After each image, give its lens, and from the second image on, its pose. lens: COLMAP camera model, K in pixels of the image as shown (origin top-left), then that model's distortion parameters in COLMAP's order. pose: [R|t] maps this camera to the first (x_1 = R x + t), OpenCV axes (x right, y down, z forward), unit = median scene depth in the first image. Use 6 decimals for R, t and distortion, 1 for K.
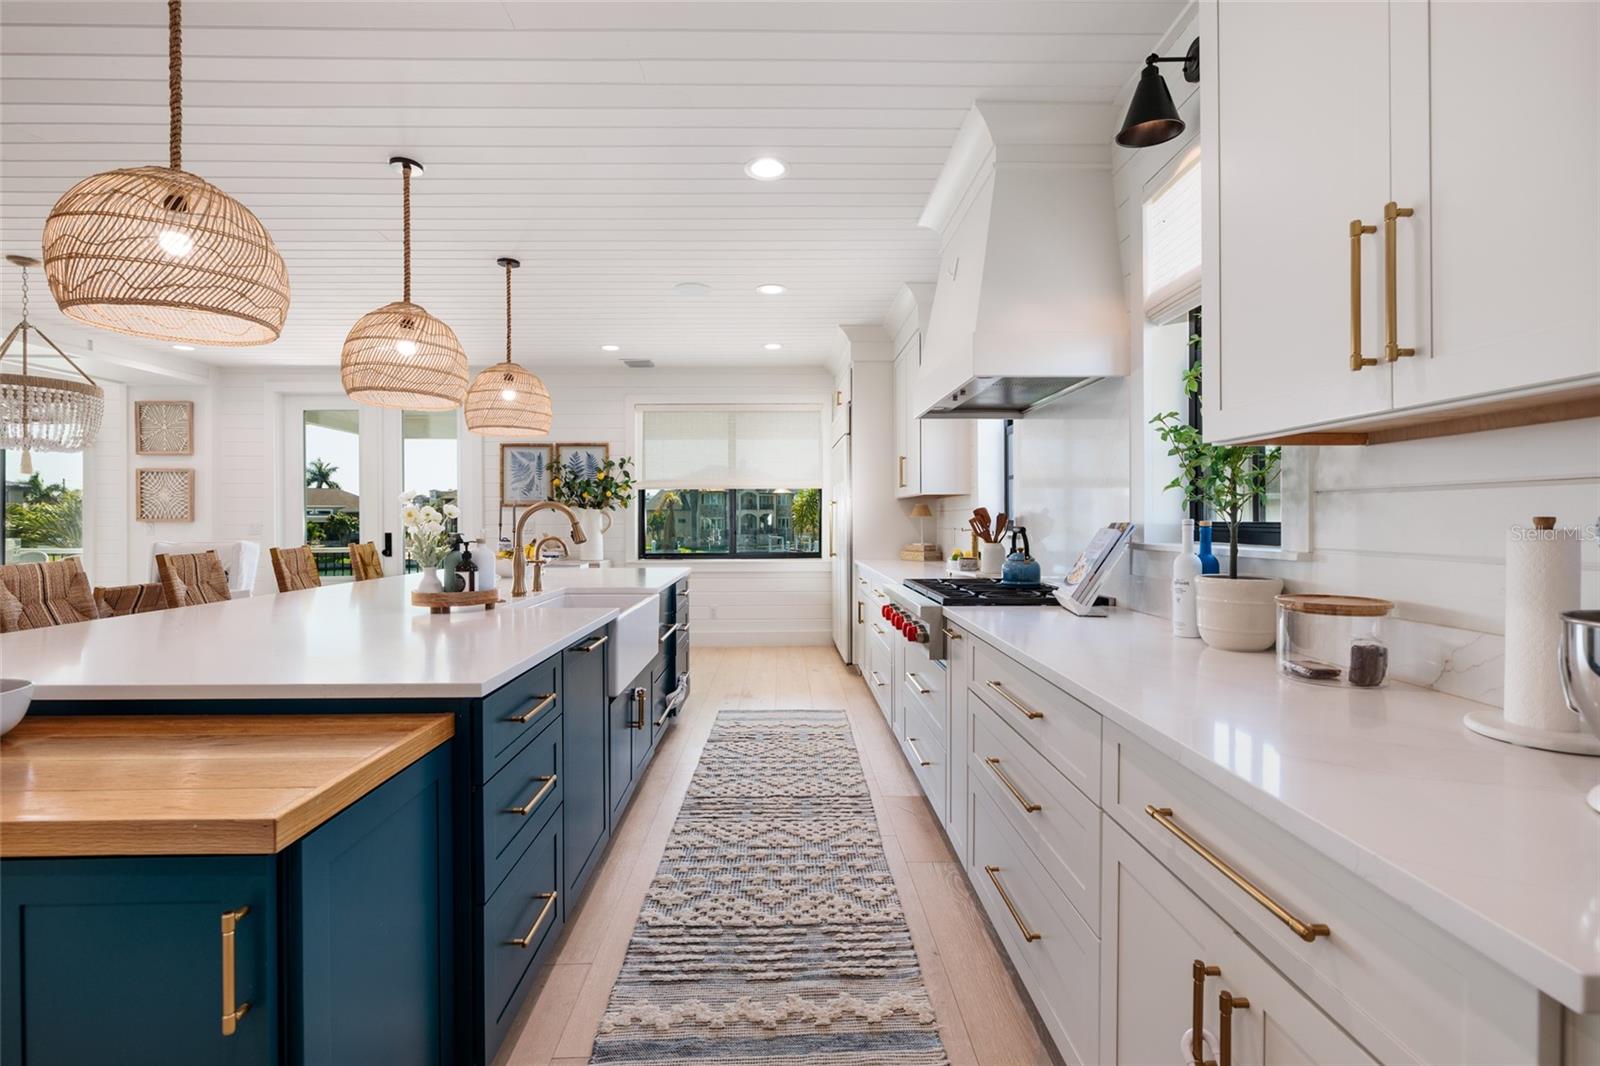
lens RADIAL K [[721.2, 0, 793.9], [0, 721.2, 519.5], [0, 0, 1]] dist [0.006255, 0.000397]
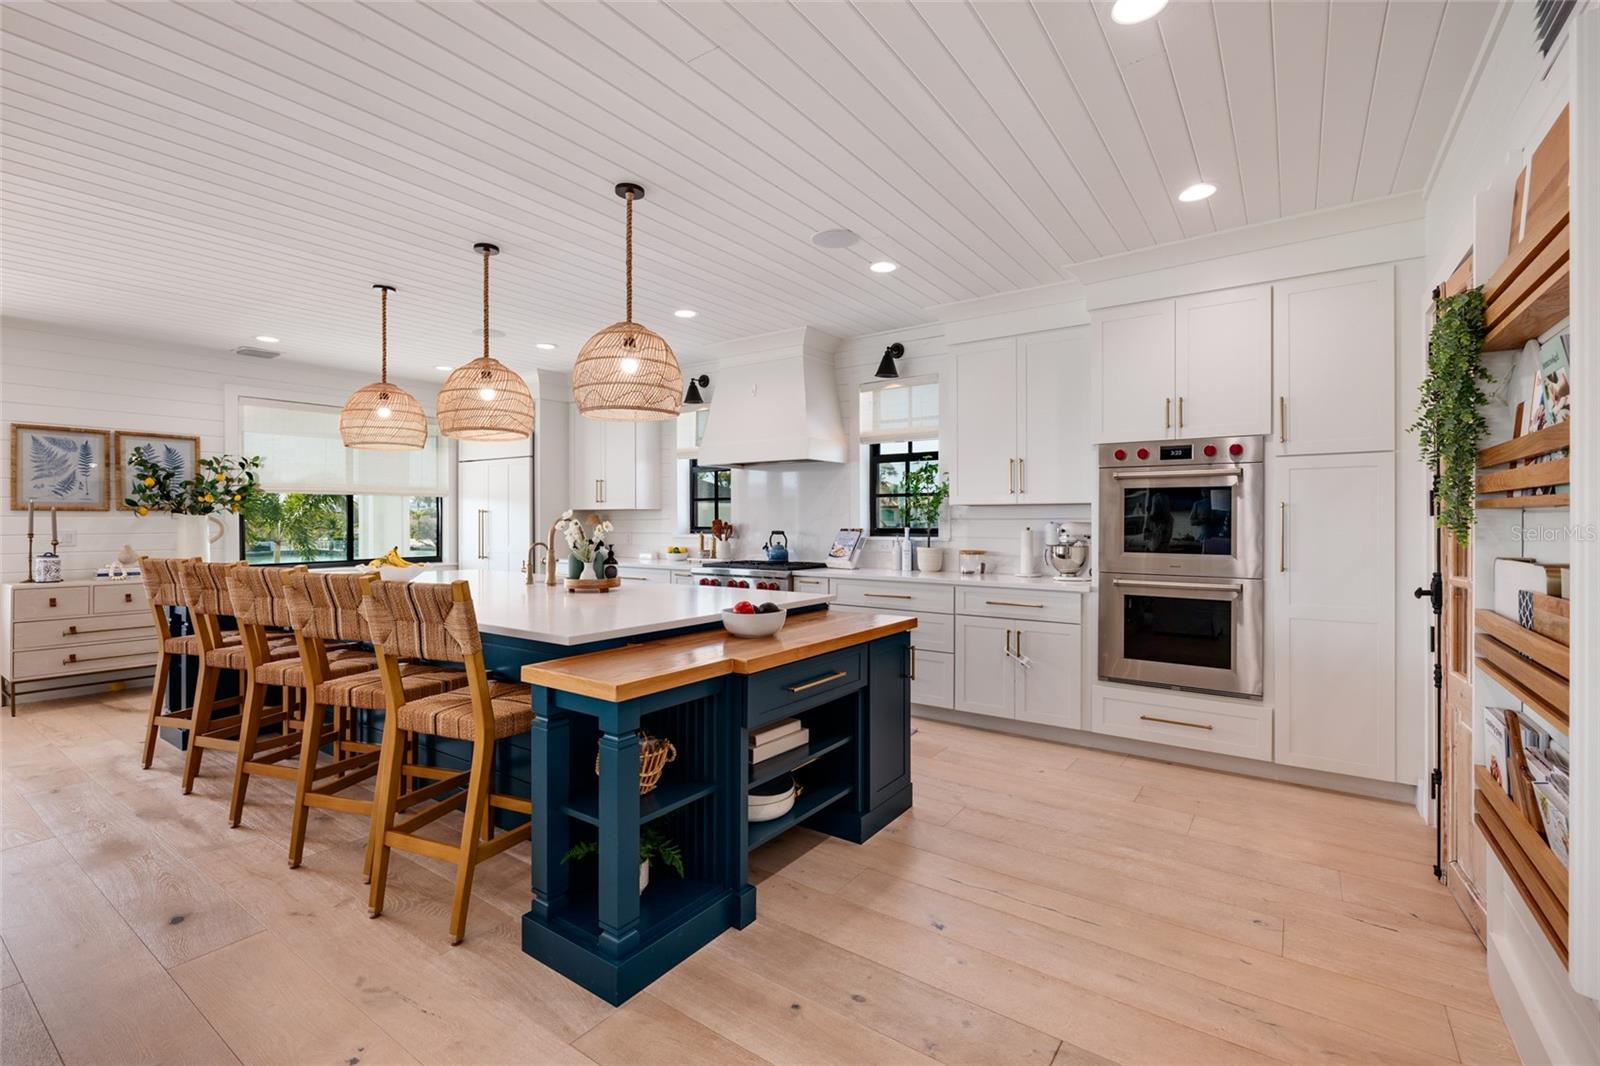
lens RADIAL K [[721.2, 0, 798.4], [0, 721.2, 525.2], [0, 0, 1]] dist [0.006255, 0.000397]
pose [[0.584787, -0.005724, 0.811167, -0.611369], [-0.000512, 0.999972, 0.007426, -0.009848], [-0.811187, -0.004758, 0.584768, -0.085624]]
